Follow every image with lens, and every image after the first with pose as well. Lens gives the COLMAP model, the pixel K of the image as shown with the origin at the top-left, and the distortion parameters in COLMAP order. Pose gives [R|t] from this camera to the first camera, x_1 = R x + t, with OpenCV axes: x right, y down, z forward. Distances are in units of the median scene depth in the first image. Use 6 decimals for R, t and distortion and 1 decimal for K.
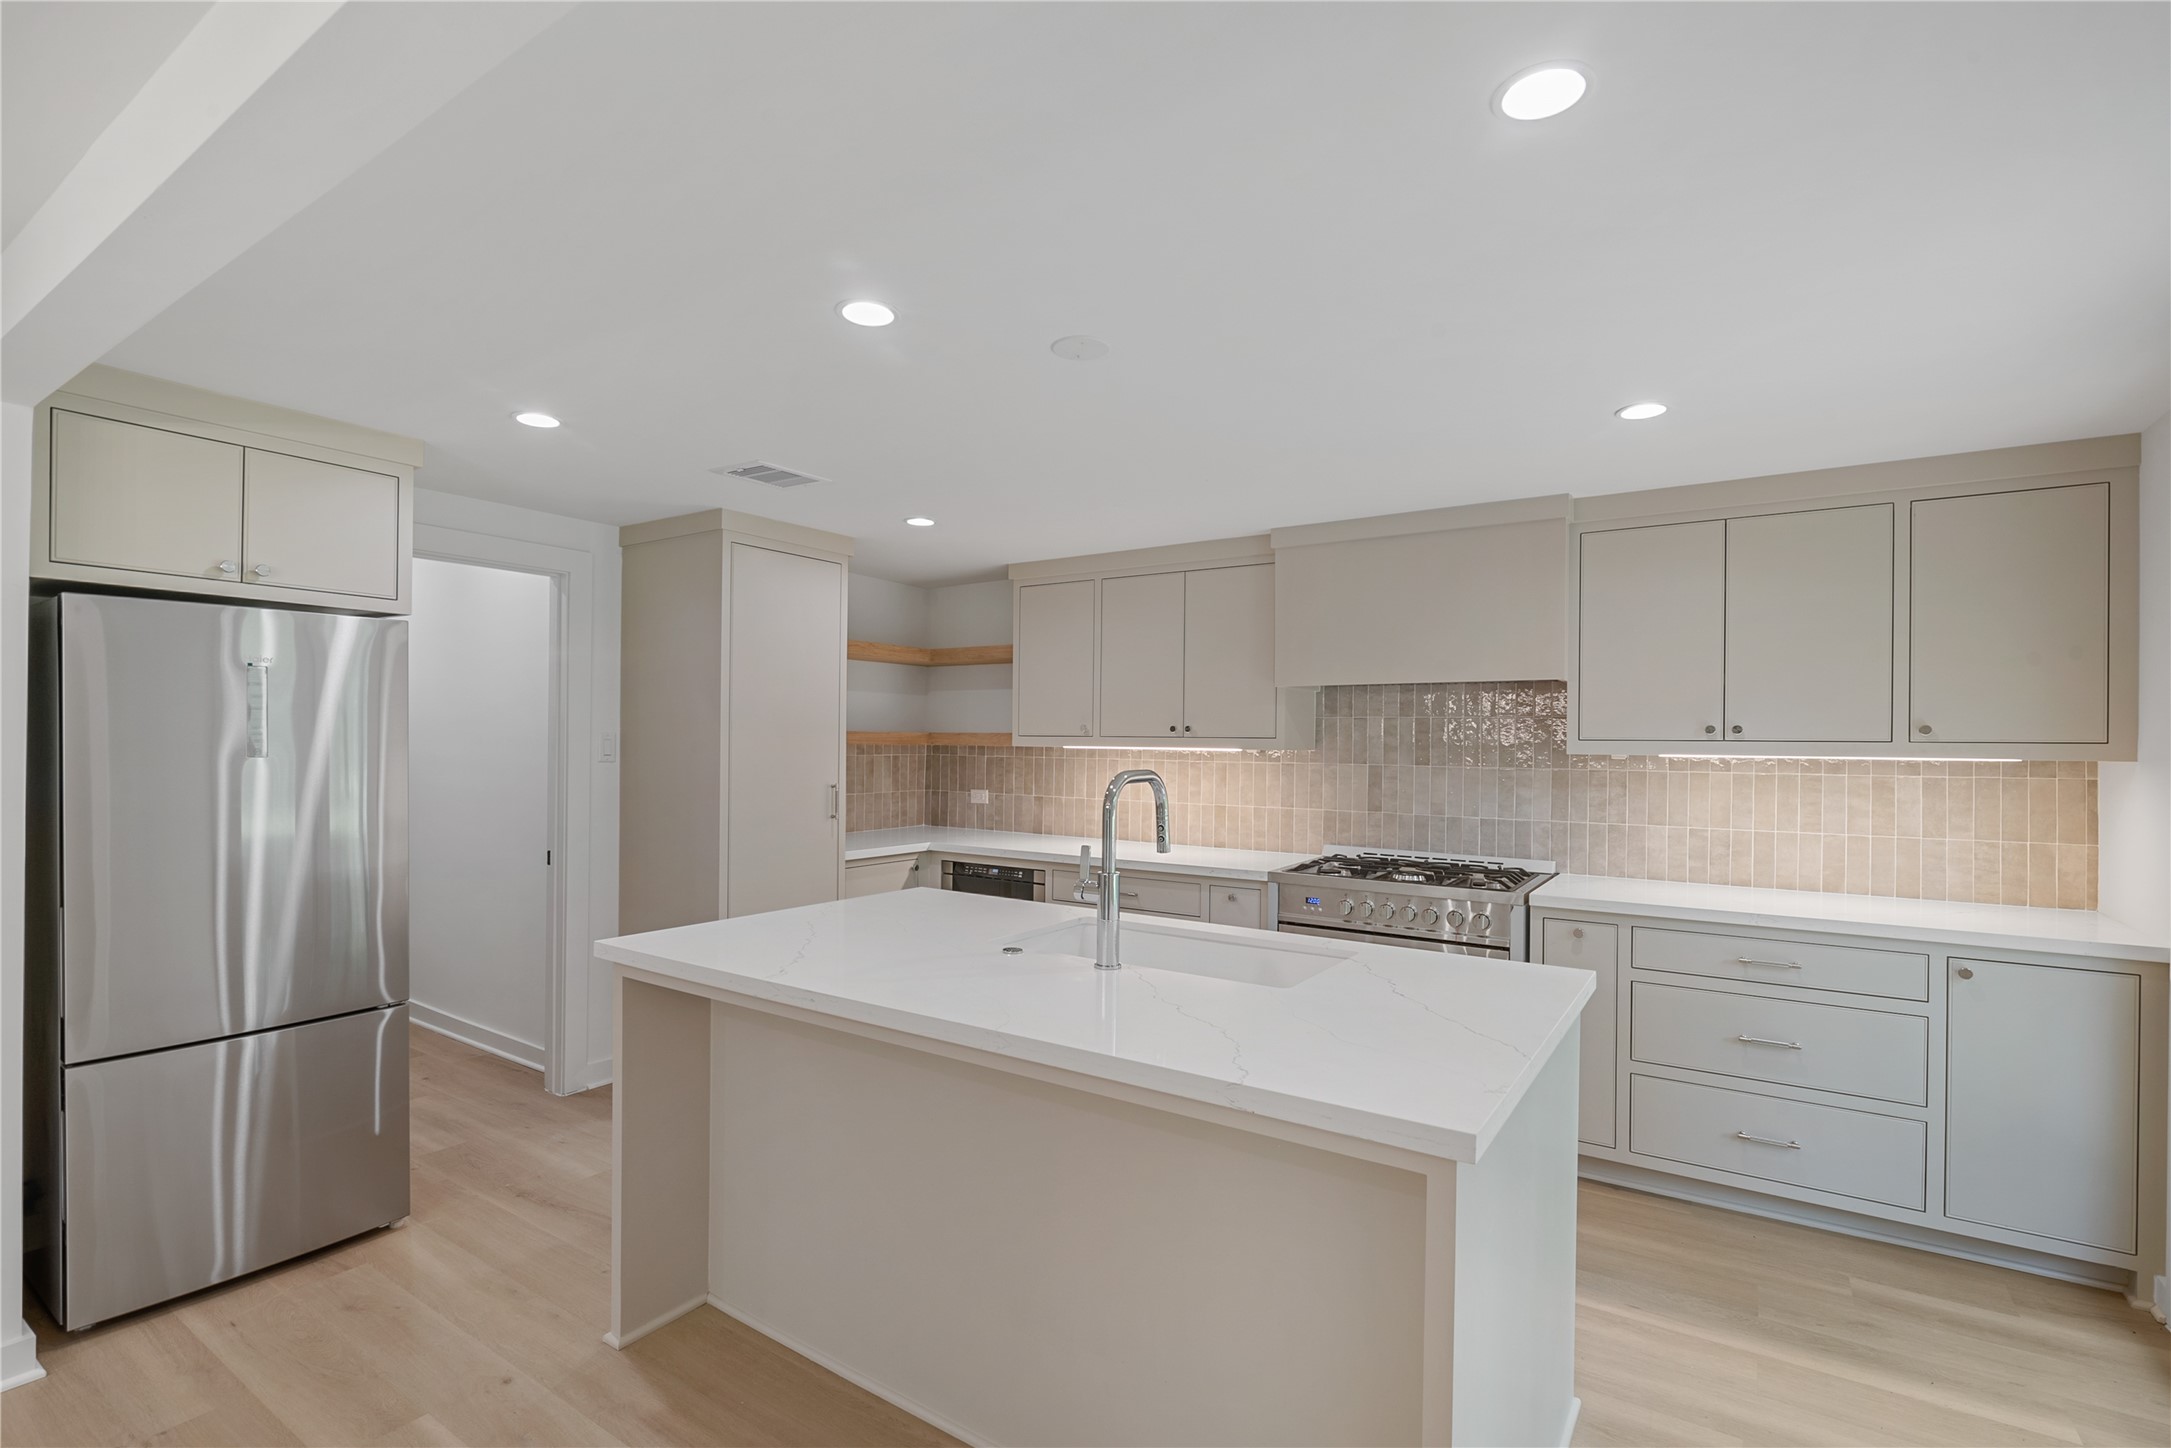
lens RADIAL K [[999.5, 0, 1084.6], [0, 999.5, 740.6], [0, 0, 1]] dist [-0.007836, -0.000326]
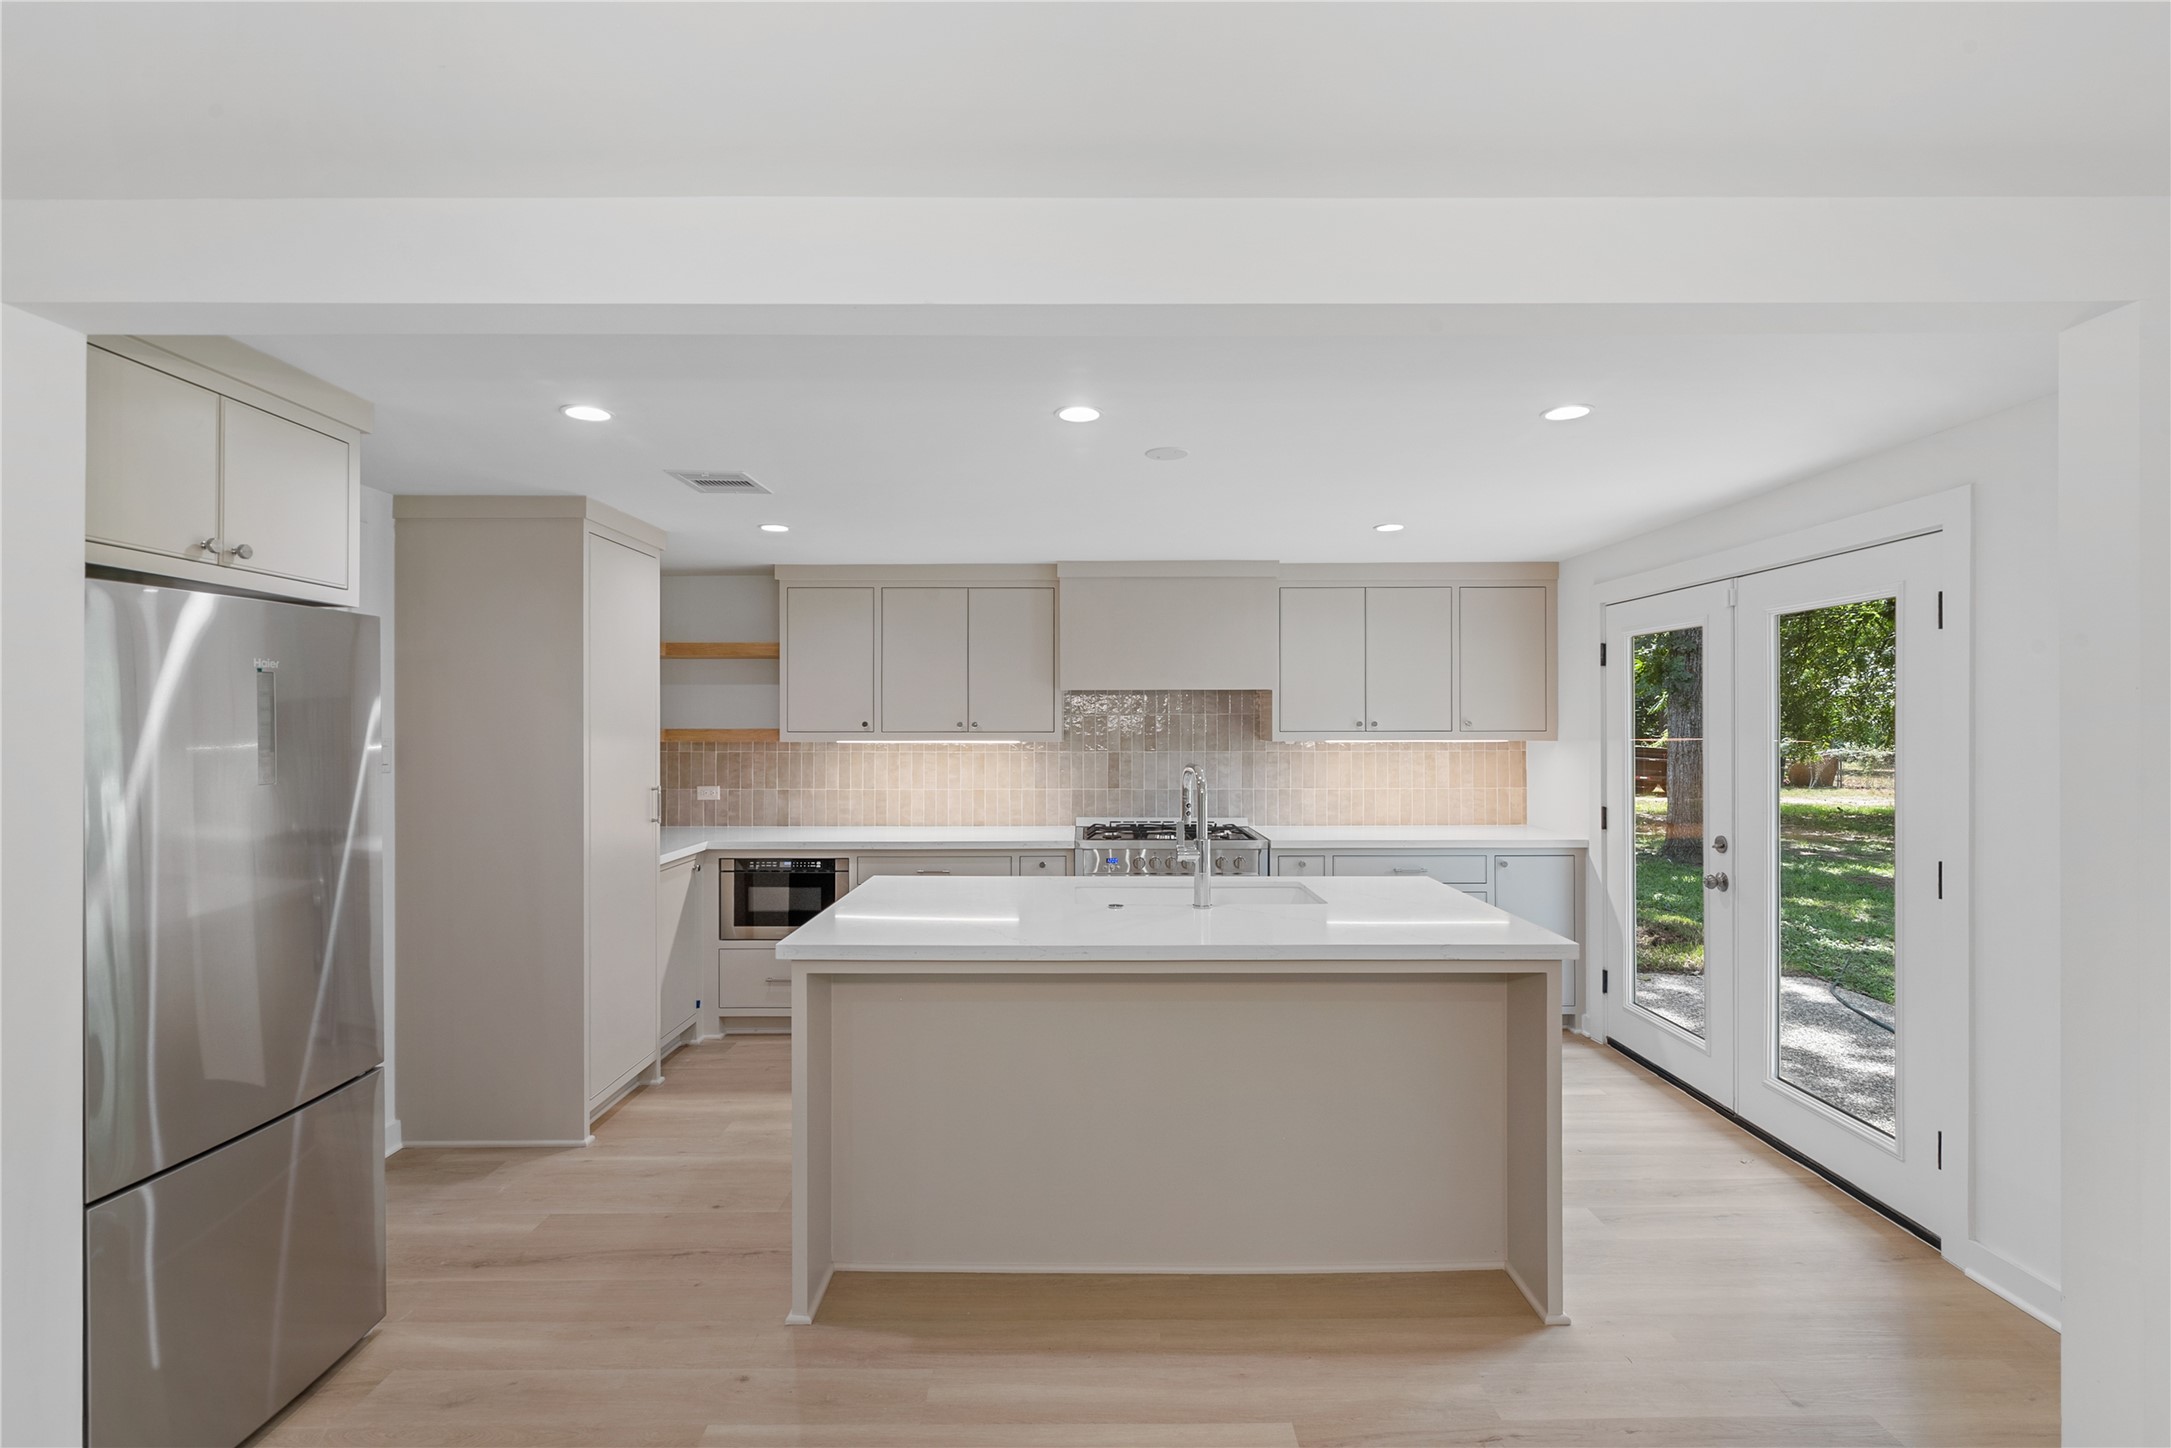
lens RADIAL K [[993.9, 0, 1085.5], [0, 993.9, 724.0], [0, 0, 1]] dist [0.000289, 0.000227]
pose [[0.829870, -0.011287, 0.557843, -0.449227], [0.009346, 0.999936, 0.006329, -0.019346], [-0.557879, -0.000038, 0.829922, -0.027215]]
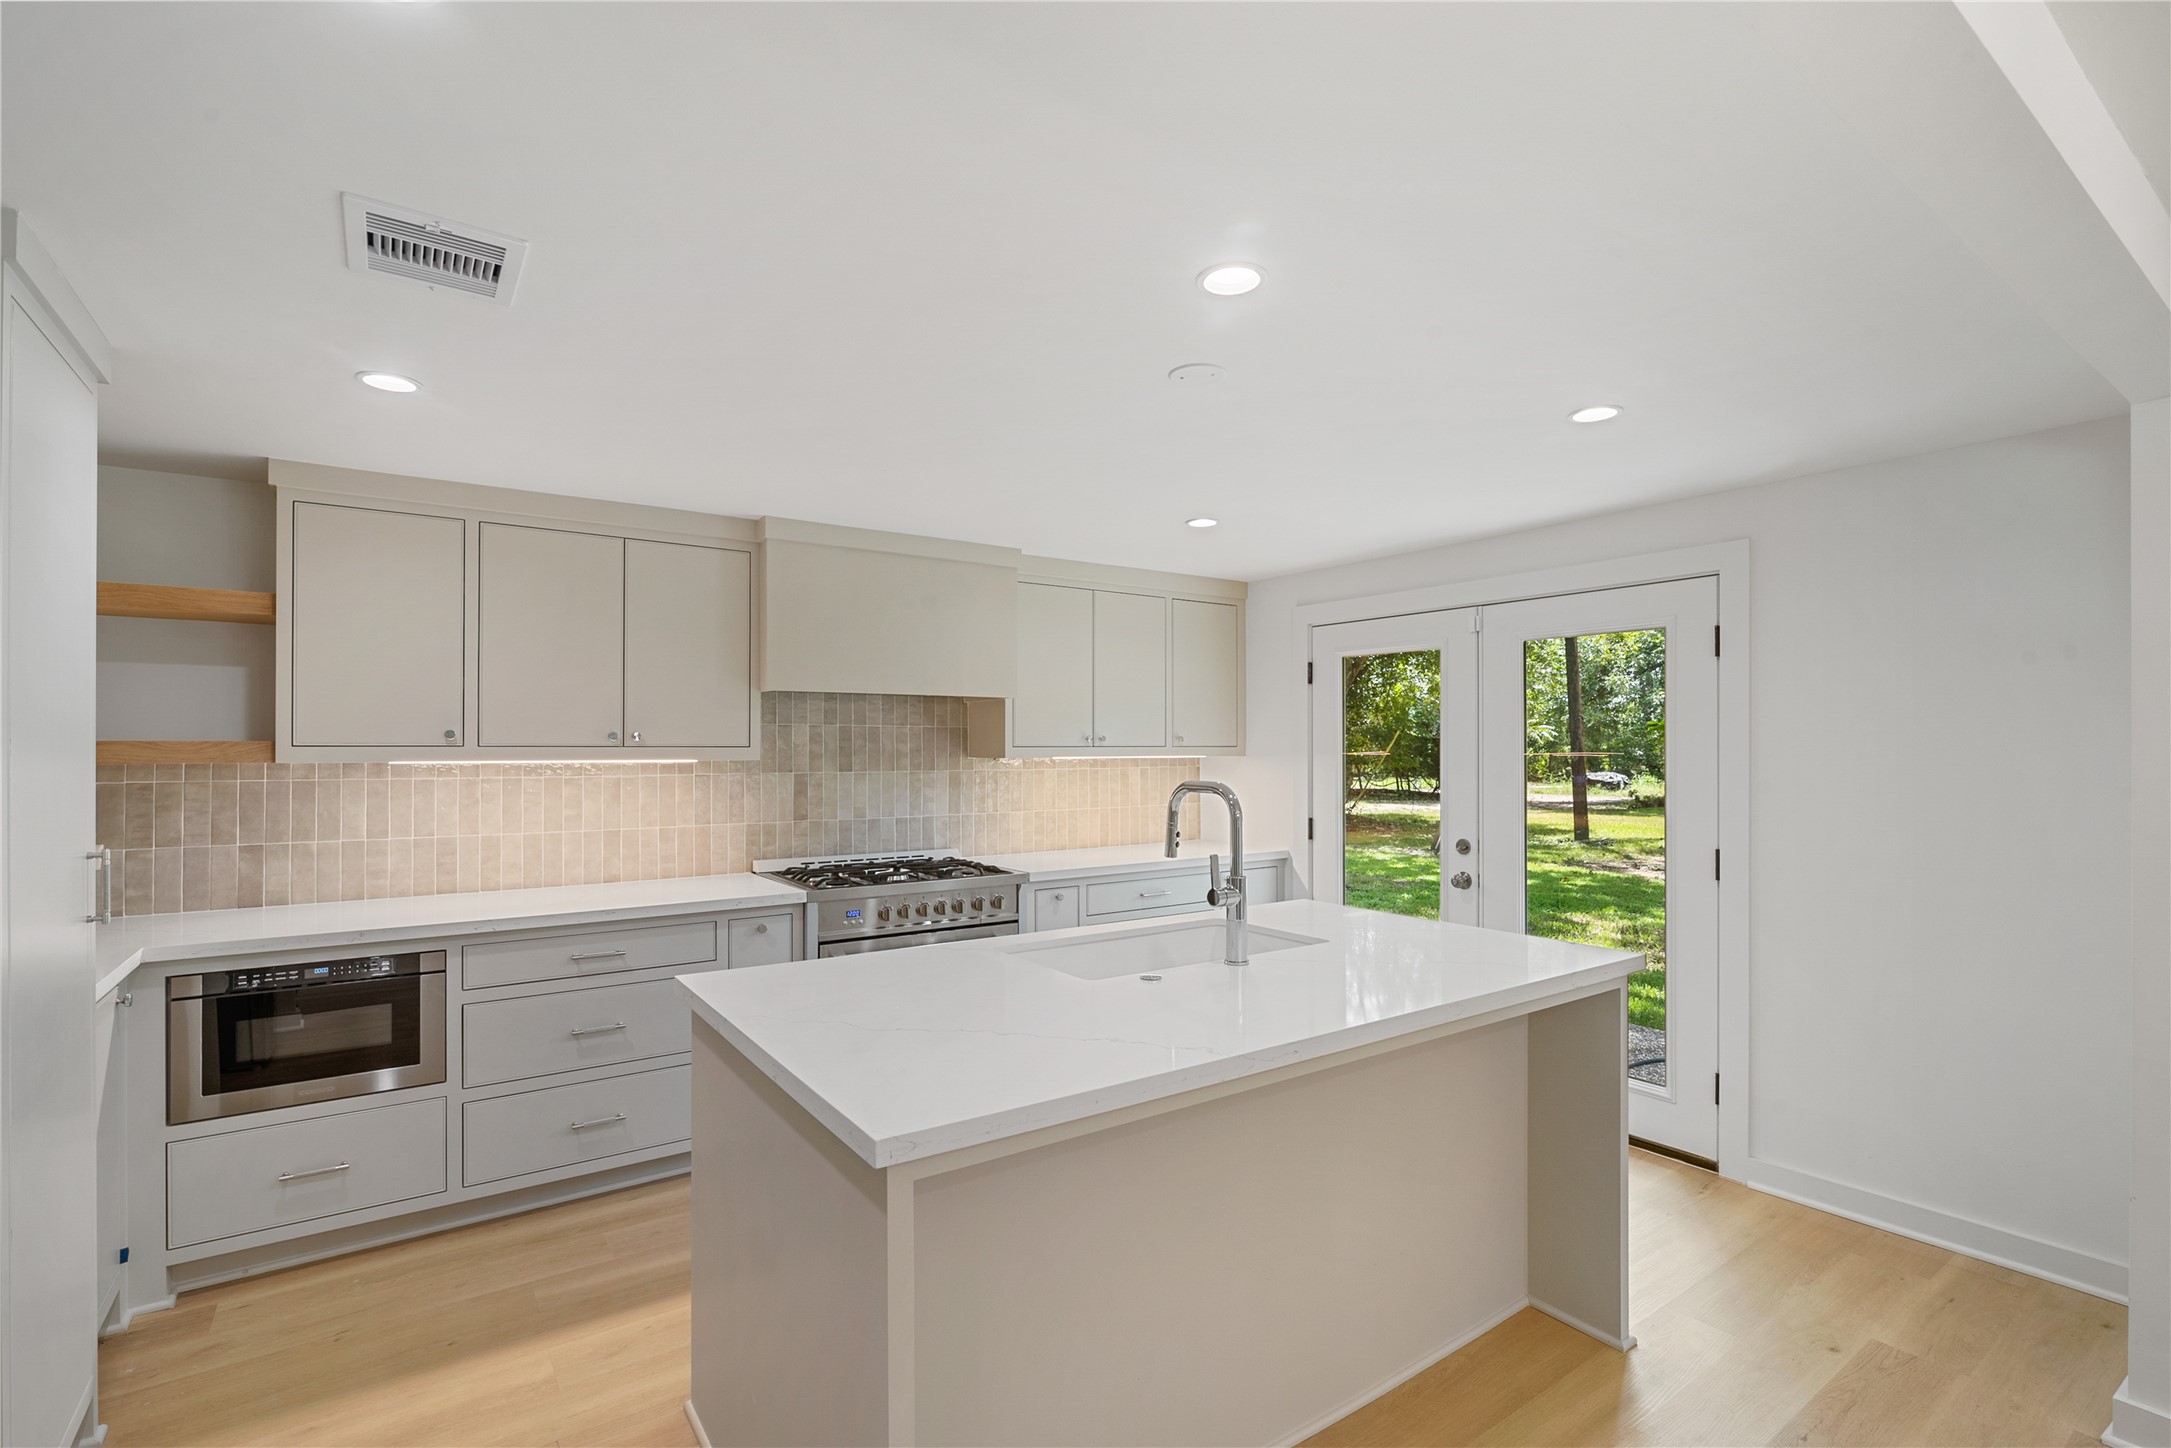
lens RADIAL K [[999.5, 0, 1084.6], [0, 999.5, 740.6], [0, 0, 1]] dist [-0.007836, -0.000326]
pose [[0.357136, -0.004035, 0.934044, -0.537950], [0.003267, 0.999990, 0.003071, -0.009968], [-0.934047, 0.001955, 0.357146, 0.392714]]
